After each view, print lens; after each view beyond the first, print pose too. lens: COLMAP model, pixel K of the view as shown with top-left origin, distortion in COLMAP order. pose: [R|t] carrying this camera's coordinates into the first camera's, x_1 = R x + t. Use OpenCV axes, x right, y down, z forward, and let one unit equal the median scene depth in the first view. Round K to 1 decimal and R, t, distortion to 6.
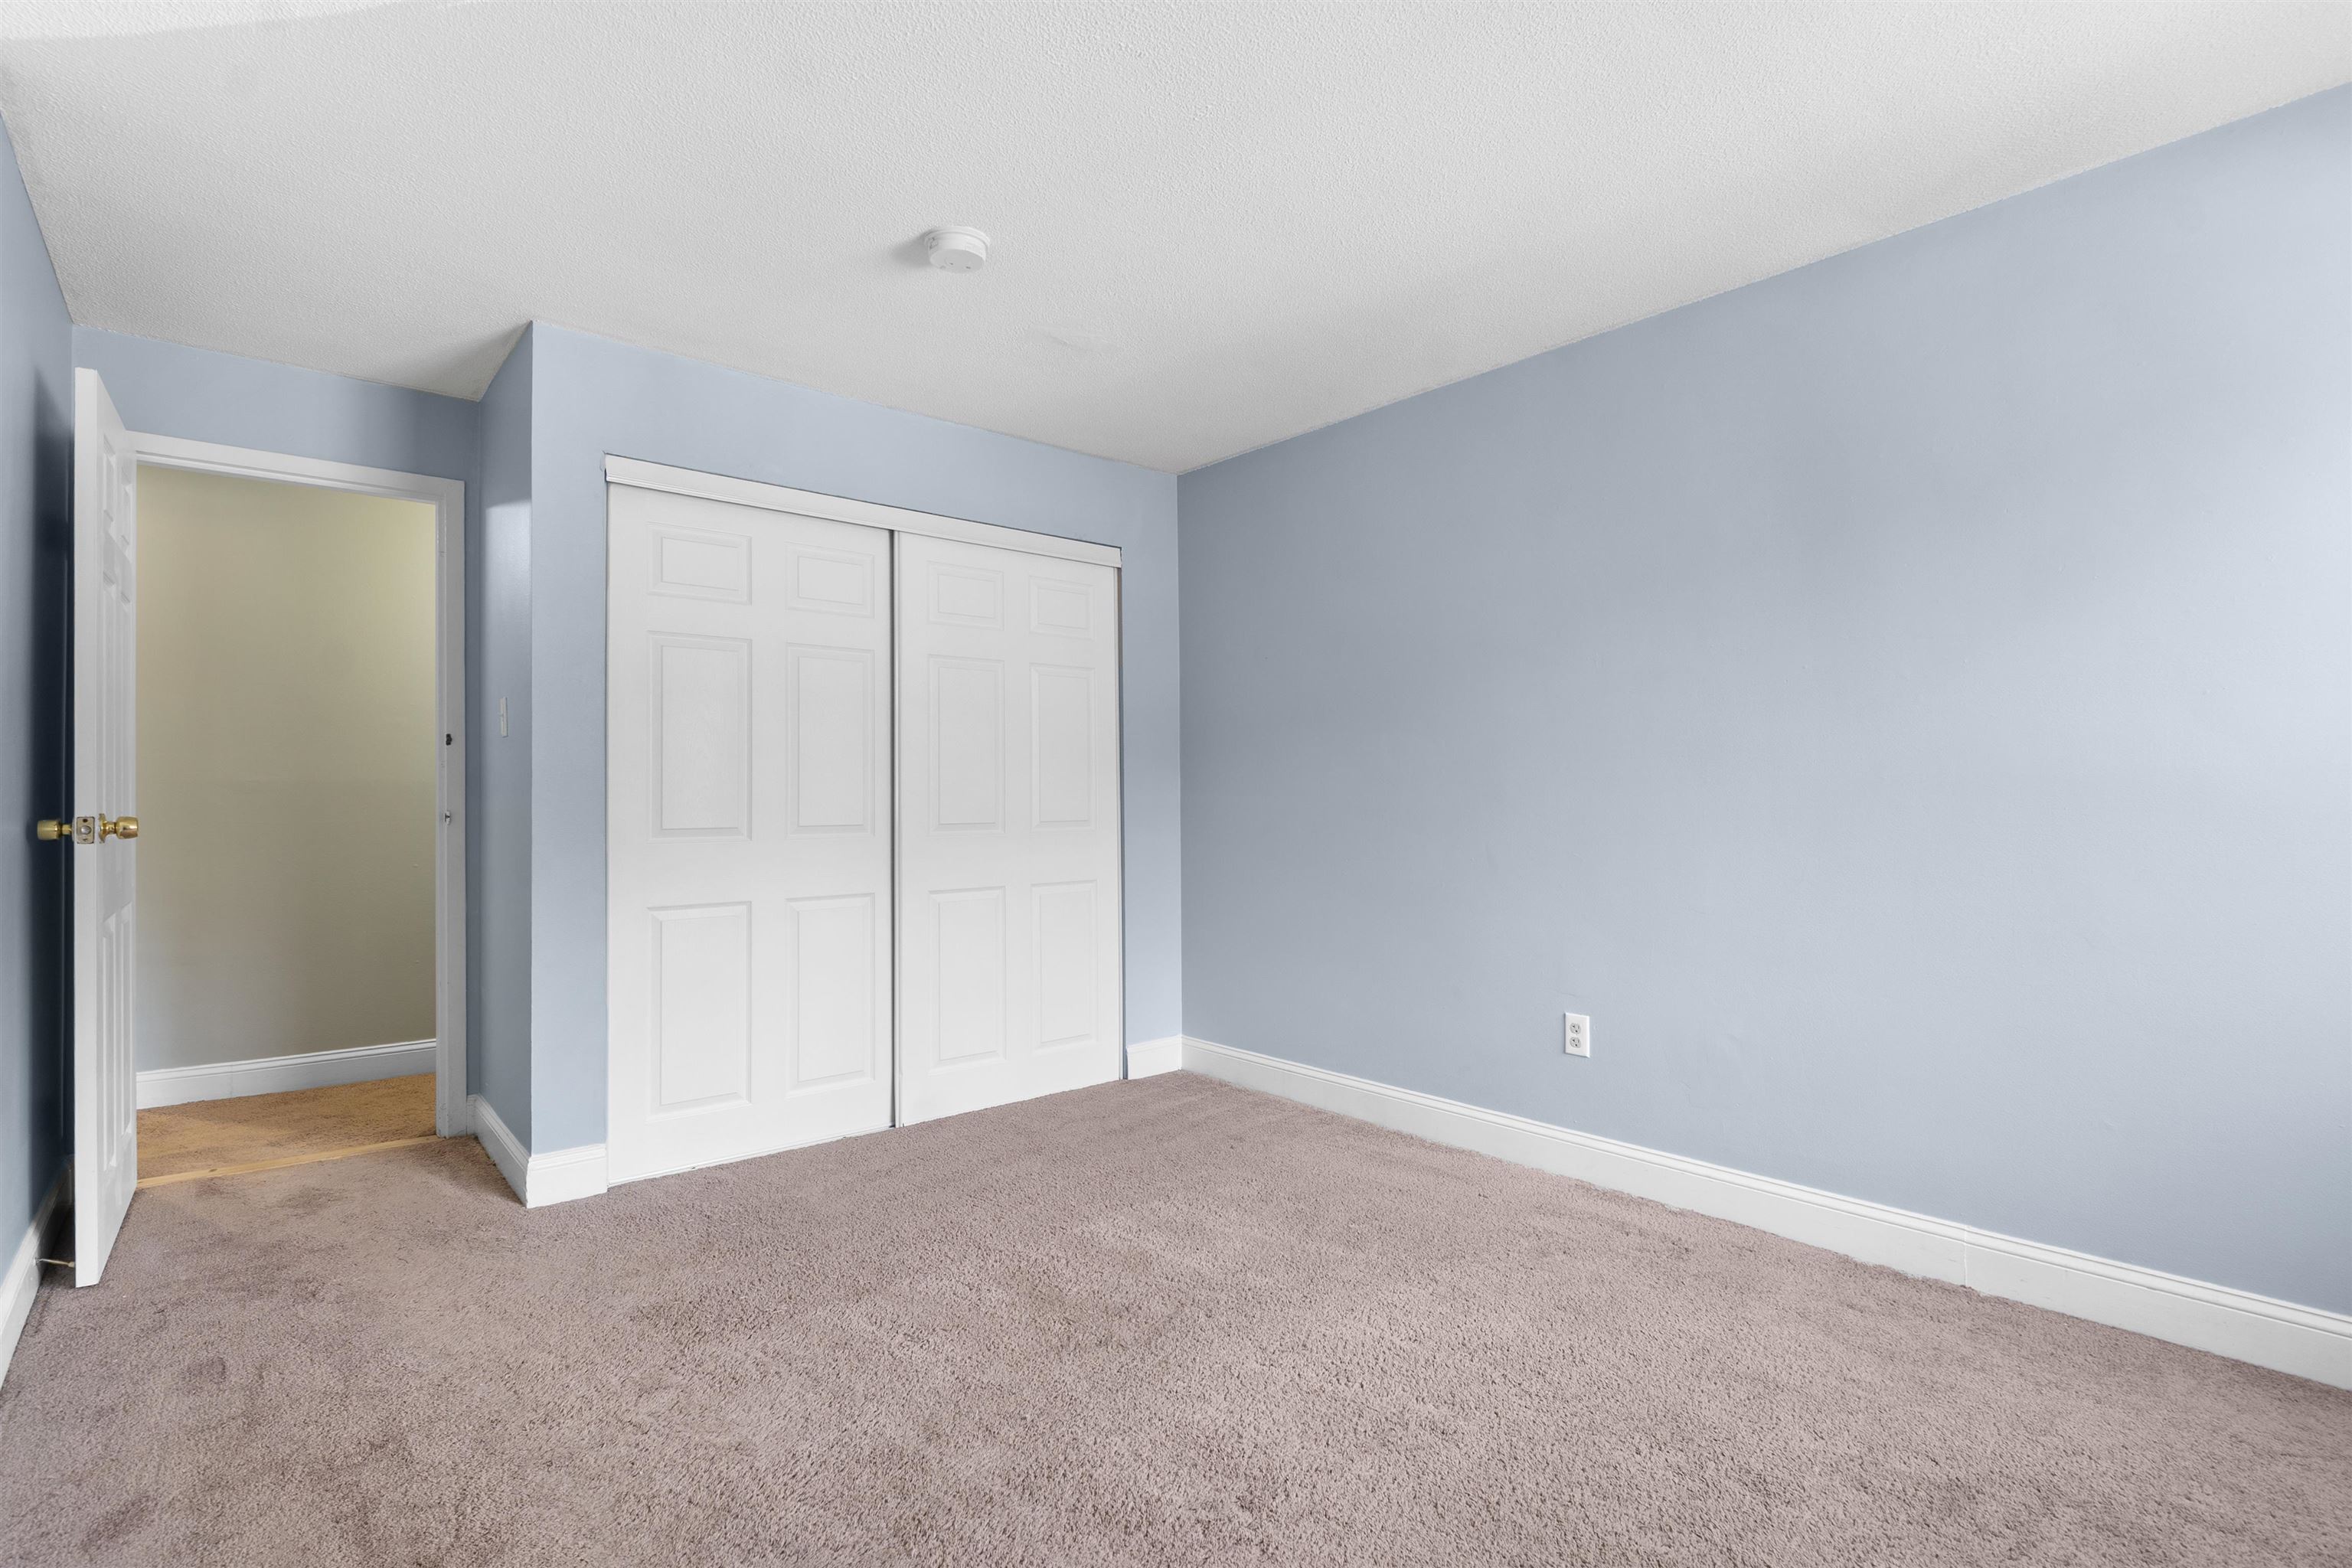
lens RADIAL K [[1123.4, 0, 1174.2], [0, 1123.4, 789.3], [0, 0, 1]] dist [-0.006550, 0.000105]
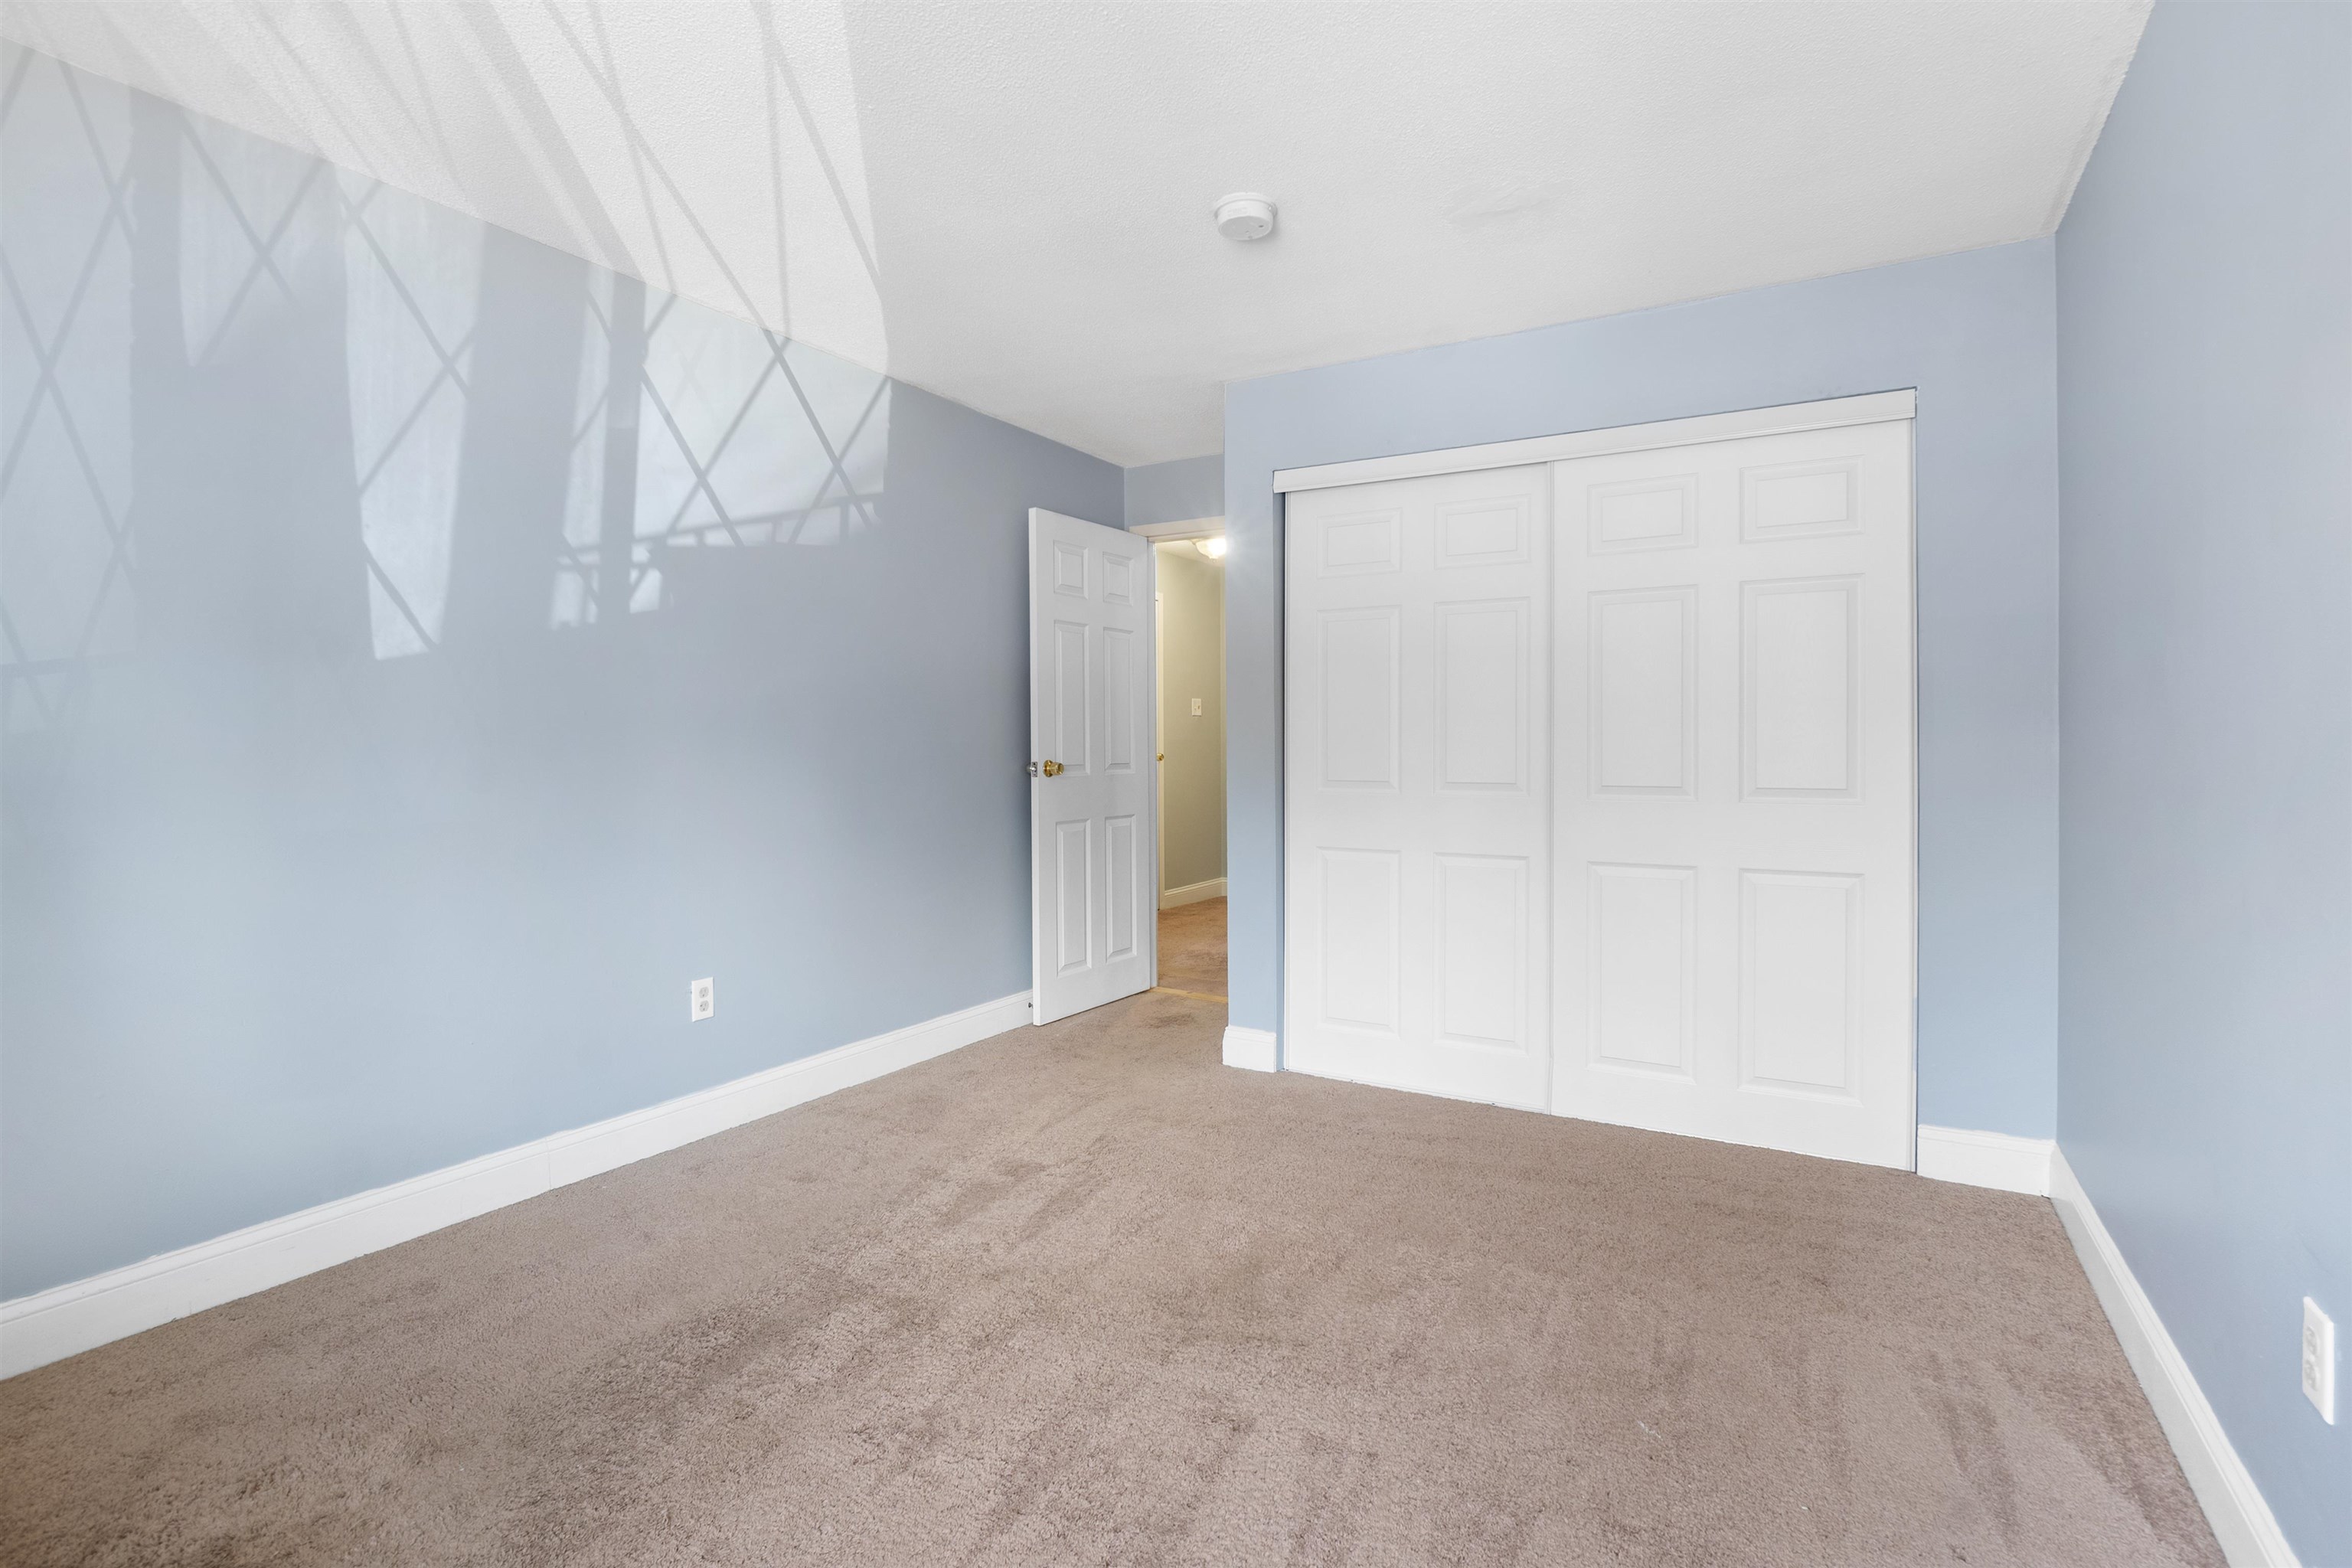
lens RADIAL K [[1123.4, 0, 1171.8], [0, 1123.4, 765.7], [0, 0, 1]] dist [-0.006550, 0.000105]
pose [[0.324885, 0.016792, -0.945605, 0.525705], [0.000650, 0.999838, 0.017979, -0.000674], [0.945753, -0.006456, 0.324821, 0.420613]]
